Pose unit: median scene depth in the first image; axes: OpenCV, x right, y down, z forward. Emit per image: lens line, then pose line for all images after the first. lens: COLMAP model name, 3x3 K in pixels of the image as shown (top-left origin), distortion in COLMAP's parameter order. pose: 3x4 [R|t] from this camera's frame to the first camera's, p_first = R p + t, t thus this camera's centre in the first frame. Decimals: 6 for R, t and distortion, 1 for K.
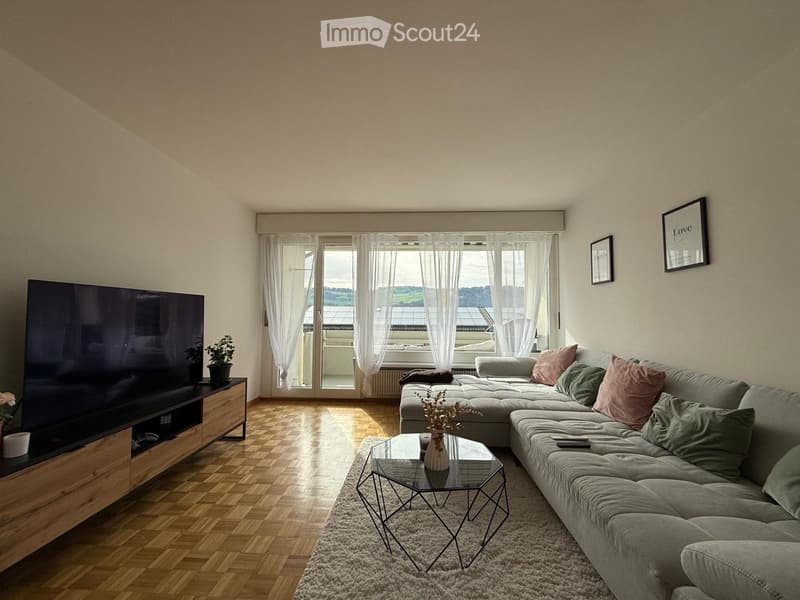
lens RADIAL K [[321.9, 0, 400.2], [0, 321.9, 300.6], [0, 0, 1]] dist [0.002329, 0.000335]
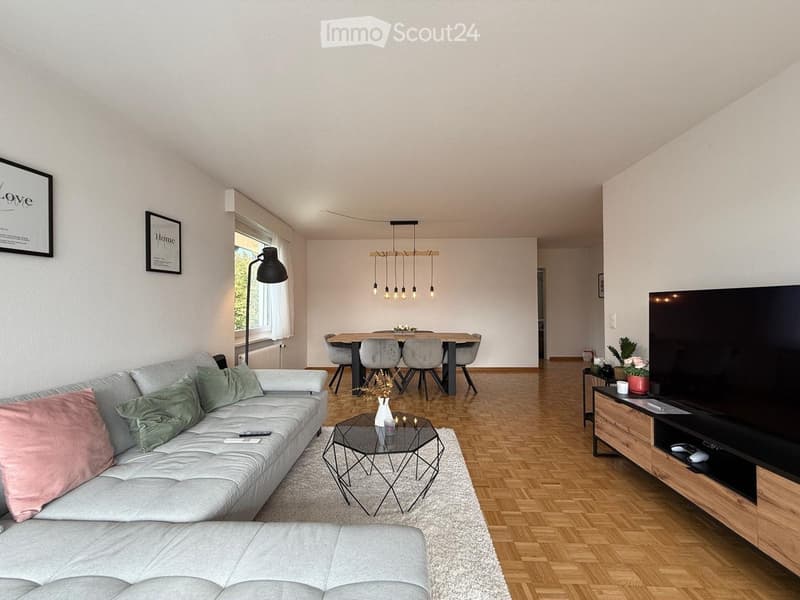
lens RADIAL K [[321.9, 0, 398.6], [0, 321.9, 302.8], [0, 0, 1]] dist [0.002329, 0.000335]
pose [[-0.999902, -0.009021, -0.010745, 0.048396], [-0.008429, 0.998512, -0.053881, 0.045250], [0.011215, -0.053785, -0.998490, 1.571167]]
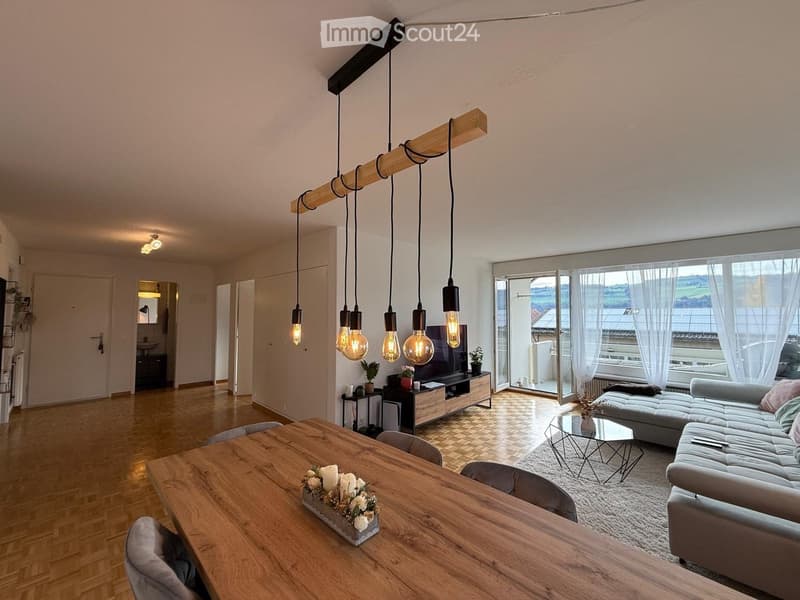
lens RADIAL K [[321.9, 0, 395.7], [0, 321.9, 301.5], [0, 0, 1]] dist [0.002329, 0.000335]
pose [[0.746875, -0.032630, -0.664163, 0.354945], [0.034051, 0.999362, -0.010807, -0.161819], [0.664092, -0.014544, 0.747509, -0.730750]]
